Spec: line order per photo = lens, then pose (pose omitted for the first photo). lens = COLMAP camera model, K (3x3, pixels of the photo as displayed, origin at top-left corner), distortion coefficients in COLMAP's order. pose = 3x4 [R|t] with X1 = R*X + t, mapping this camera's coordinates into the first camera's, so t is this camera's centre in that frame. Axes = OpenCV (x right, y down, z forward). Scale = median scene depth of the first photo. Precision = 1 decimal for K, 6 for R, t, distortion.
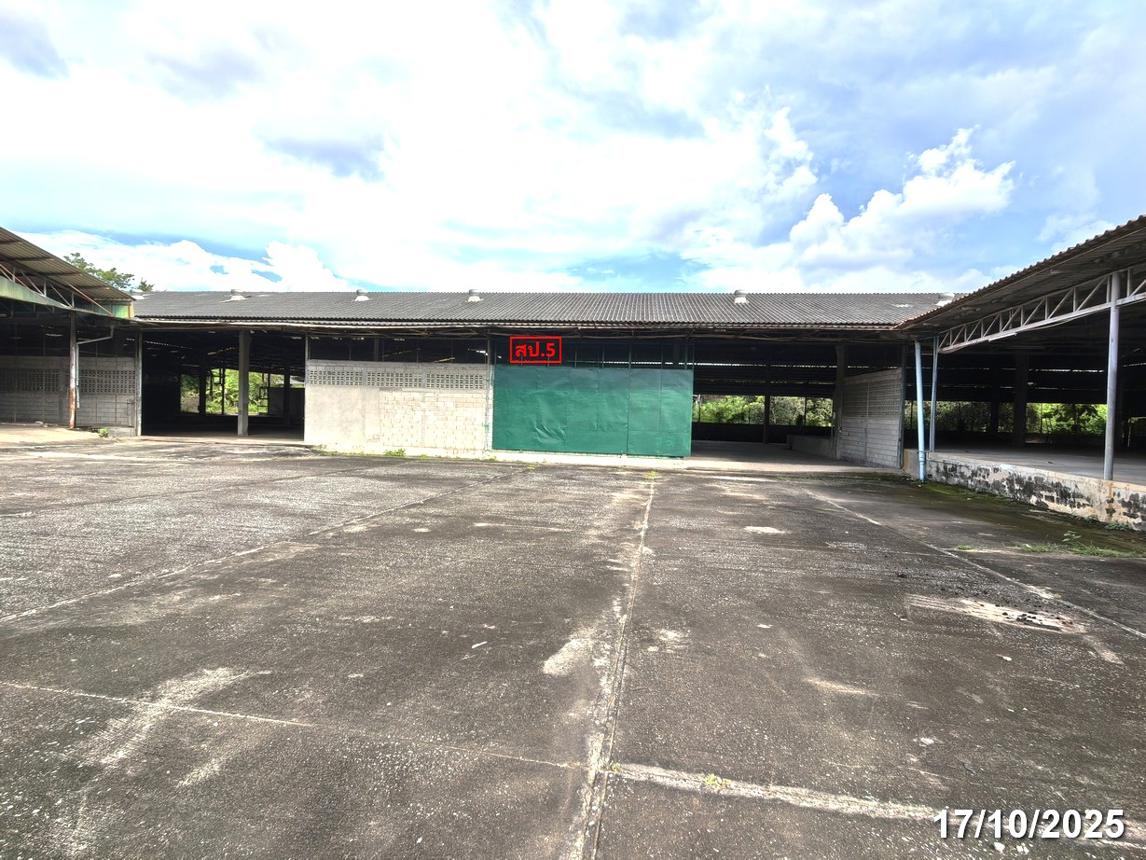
lens RADIAL K [[530.3, 0, 573.0], [0, 530.3, 430.0], [0, 0, 1]] dist [-0.002633, -0.000494]
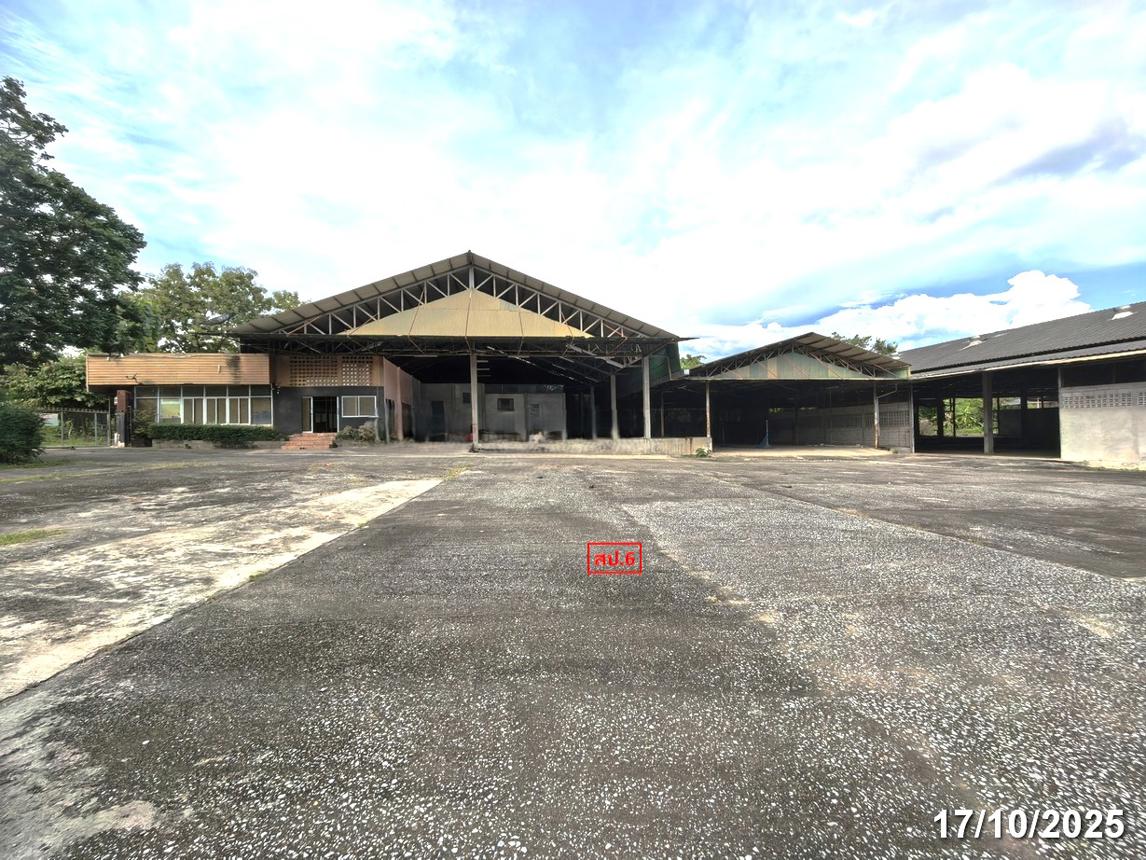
lens RADIAL K [[449.6, 0, 573.0], [0, 449.6, 430.0], [0, 0, 1]] dist [-0.000487, -0.000438]
pose [[0.304802, -0.045337, -0.951336, 0.108587], [0.002006, 0.998895, -0.046961, 0.003905], [0.952414, 0.012405, 0.304556, -0.325056]]
